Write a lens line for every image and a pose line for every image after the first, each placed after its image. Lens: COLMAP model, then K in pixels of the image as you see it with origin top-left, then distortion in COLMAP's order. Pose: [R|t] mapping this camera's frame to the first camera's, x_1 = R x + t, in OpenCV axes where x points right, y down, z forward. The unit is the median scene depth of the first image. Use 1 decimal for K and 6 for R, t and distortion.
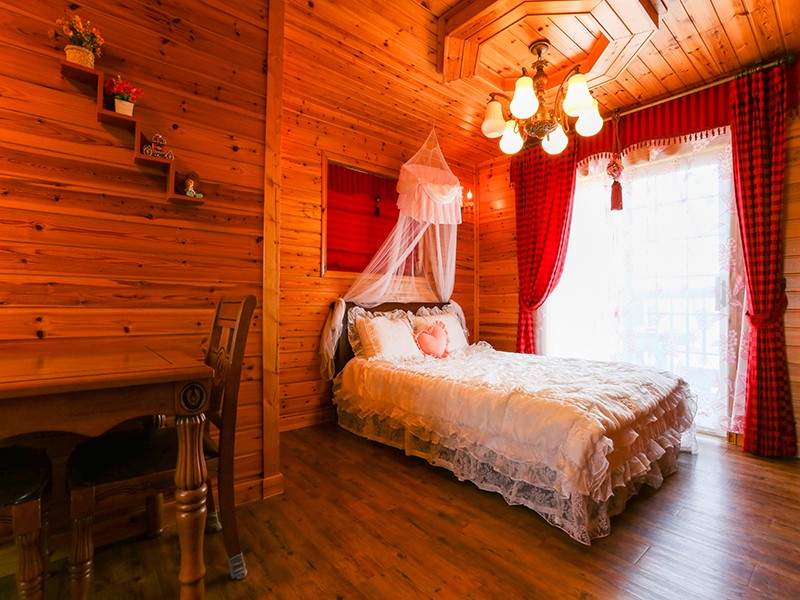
lens RADIAL K [[386.1, 0, 400.5], [0, 386.1, 299.7], [0, 0, 1]] dist [-0.018114, 0.002314]
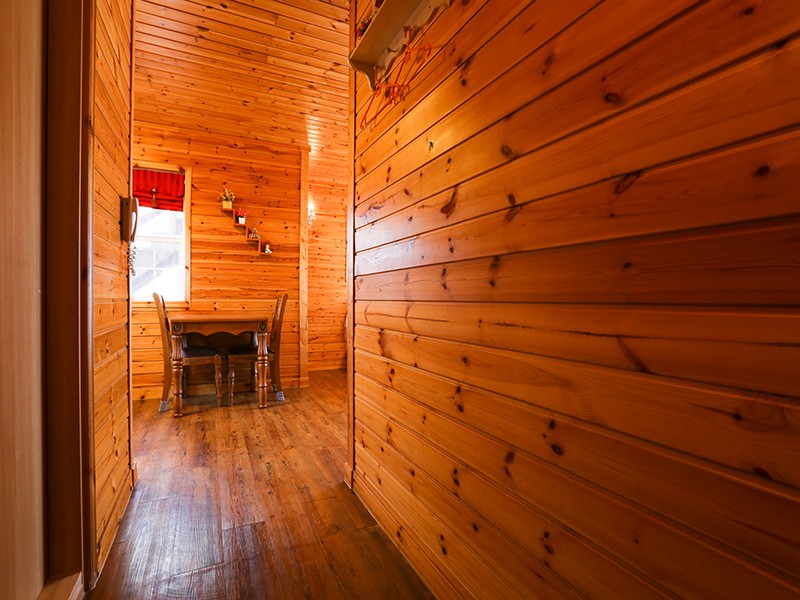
lens RADIAL K [[386.1, 0, 398.6], [0, 386.1, 299.7], [0, 0, 1]] dist [-0.018114, 0.002314]
pose [[0.971404, 0.001071, -0.237432, 0.828798], [0.002160, 0.999909, 0.013345, -0.005424], [0.237425, -0.013477, 0.971312, -1.154313]]
